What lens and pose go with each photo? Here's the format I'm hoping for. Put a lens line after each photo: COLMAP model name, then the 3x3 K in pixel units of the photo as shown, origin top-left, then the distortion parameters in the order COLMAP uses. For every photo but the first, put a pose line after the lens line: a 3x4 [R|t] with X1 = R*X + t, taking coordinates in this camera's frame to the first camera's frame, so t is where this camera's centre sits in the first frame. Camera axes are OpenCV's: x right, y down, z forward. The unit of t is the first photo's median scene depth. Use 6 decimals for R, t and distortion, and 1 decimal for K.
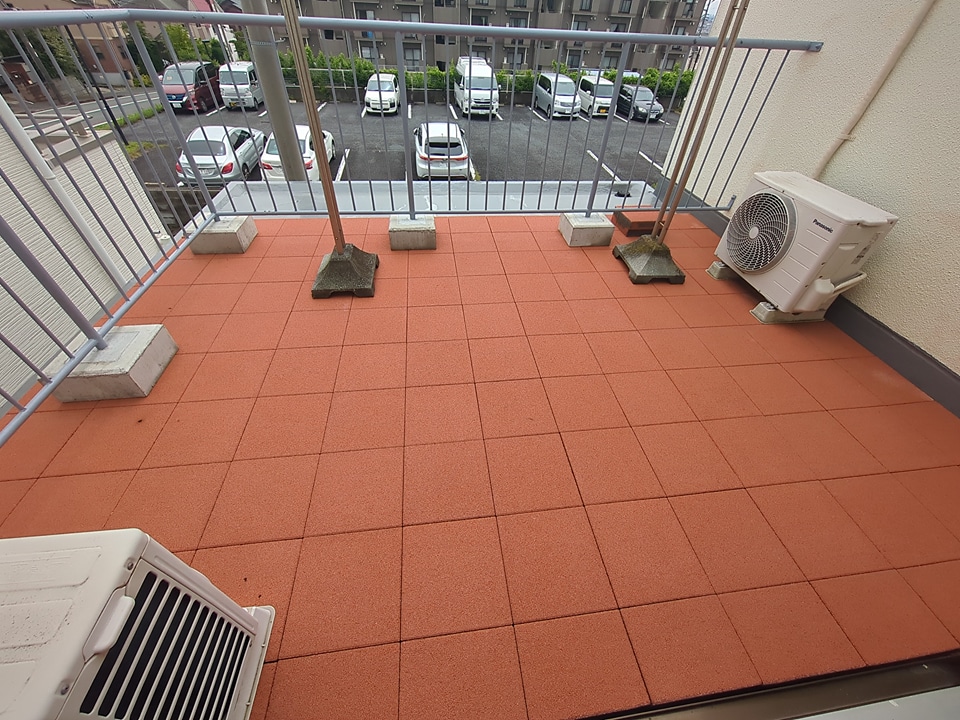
lens RADIAL K [[375.6, 0, 480.0], [0, 375.6, 360.0], [0, 0, 1]] dist [0.002067, 0.000190]
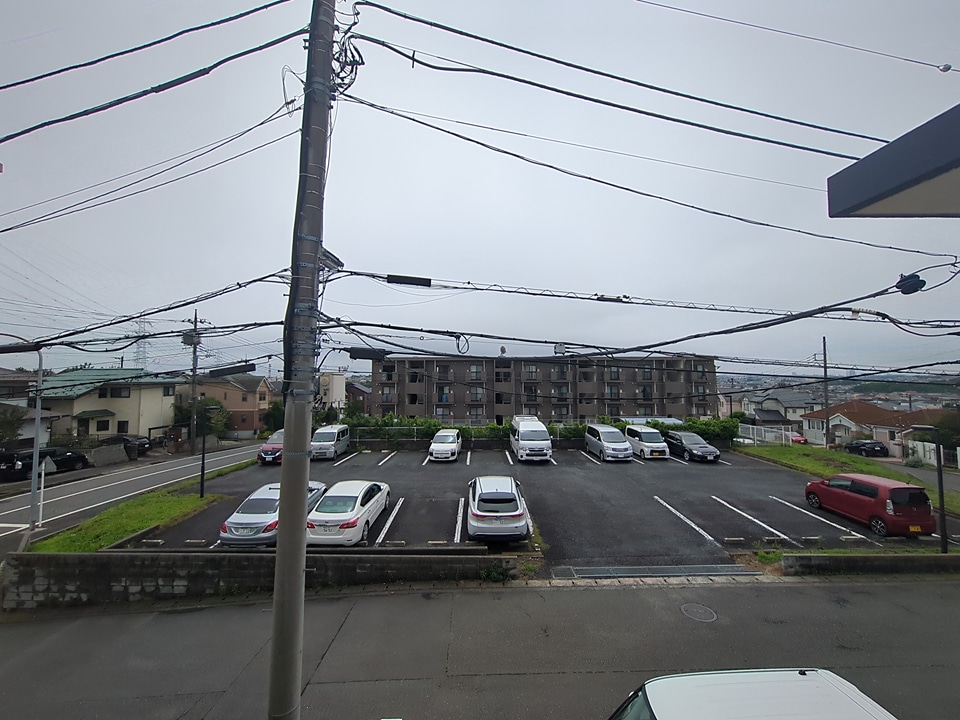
lens RADIAL K [[375.6, 0, 480.0], [0, 375.6, 360.0], [0, 0, 1]] dist [0.002067, 0.000190]
pose [[0.990558, -0.048513, -0.128222, -0.002611], [-0.058365, 0.697069, -0.714624, -0.088804], [0.124048, 0.715361, 0.687656, 0.062380]]
